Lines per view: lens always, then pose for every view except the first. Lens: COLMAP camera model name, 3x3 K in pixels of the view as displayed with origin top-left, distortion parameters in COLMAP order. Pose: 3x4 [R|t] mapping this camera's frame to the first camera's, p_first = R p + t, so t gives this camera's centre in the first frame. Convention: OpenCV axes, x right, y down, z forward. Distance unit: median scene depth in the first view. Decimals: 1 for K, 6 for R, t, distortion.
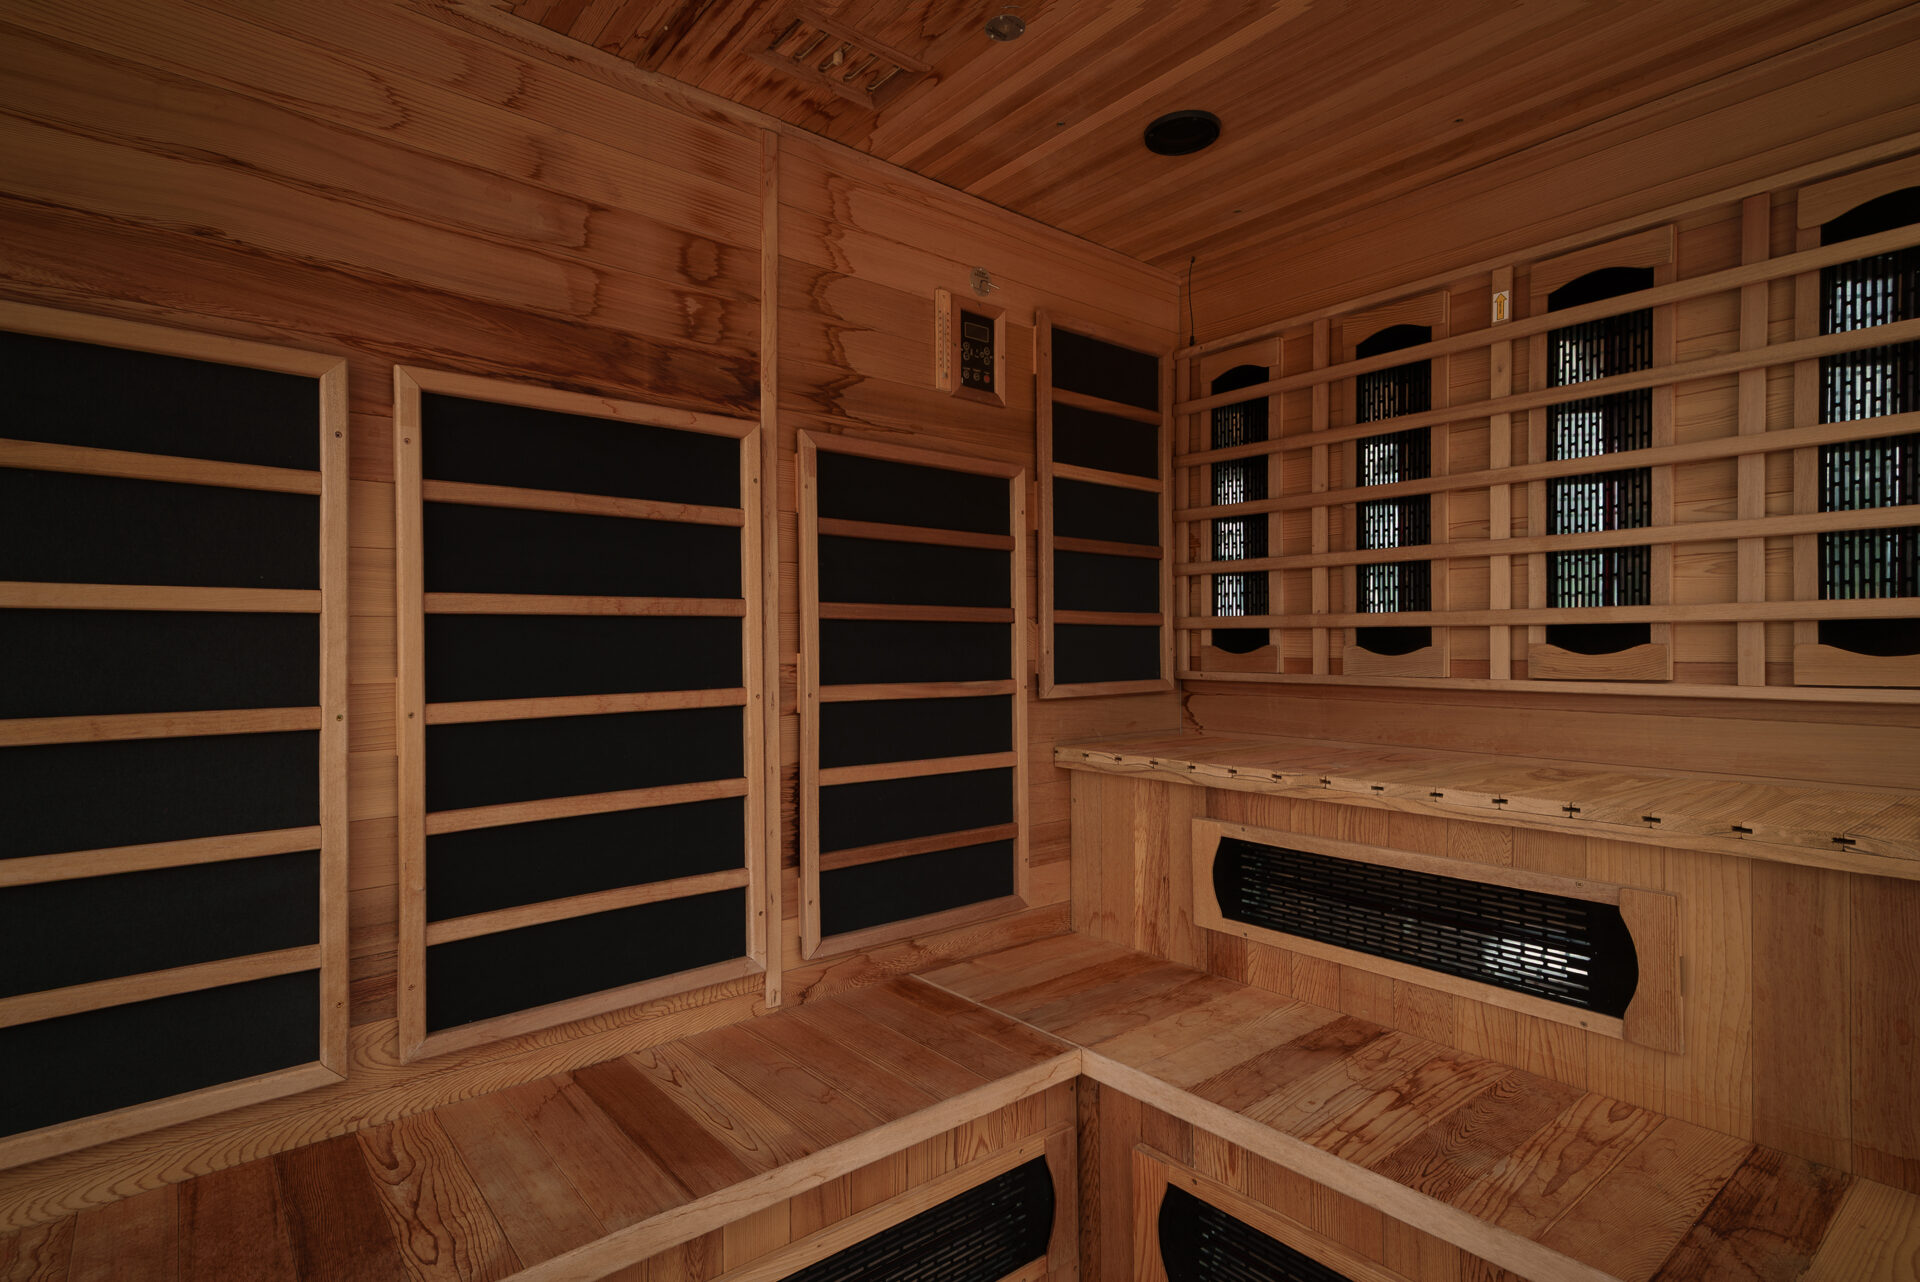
lens RADIAL K [[949.6, 0, 961.7], [0, 949.6, 644.5], [0, 0, 1]] dist [0.001703, 0.000483]
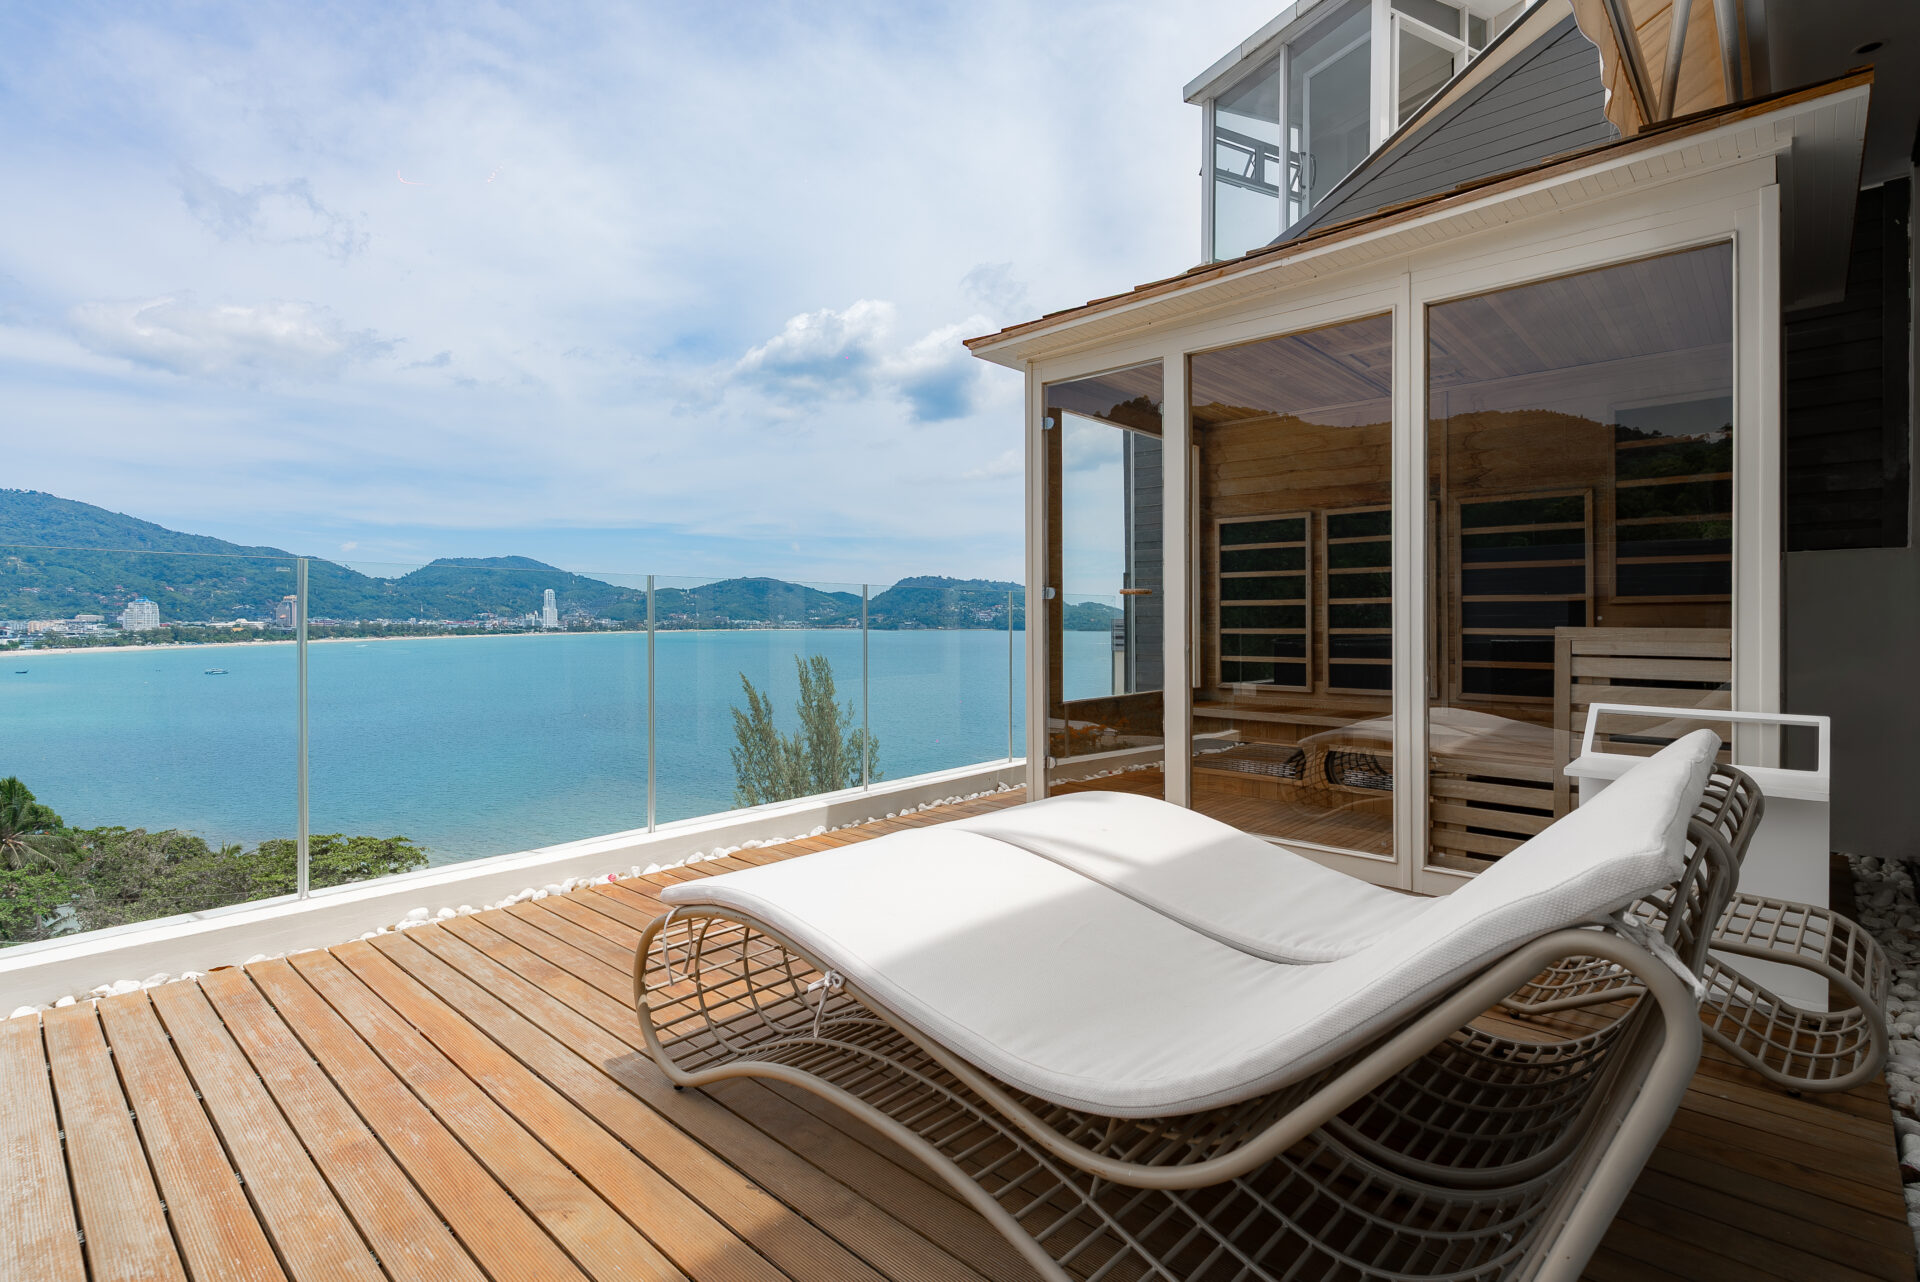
lens RADIAL K [[949.6, 0, 965.5], [0, 949.6, 632.1], [0, 0, 1]] dist [0.001703, 0.000483]
pose [[0.112555, 0.013958, -0.993547, 2.948970], [-0.002660, 0.999902, 0.013746, 0.143462], [0.993642, 0.001096, 0.112581, -0.831195]]
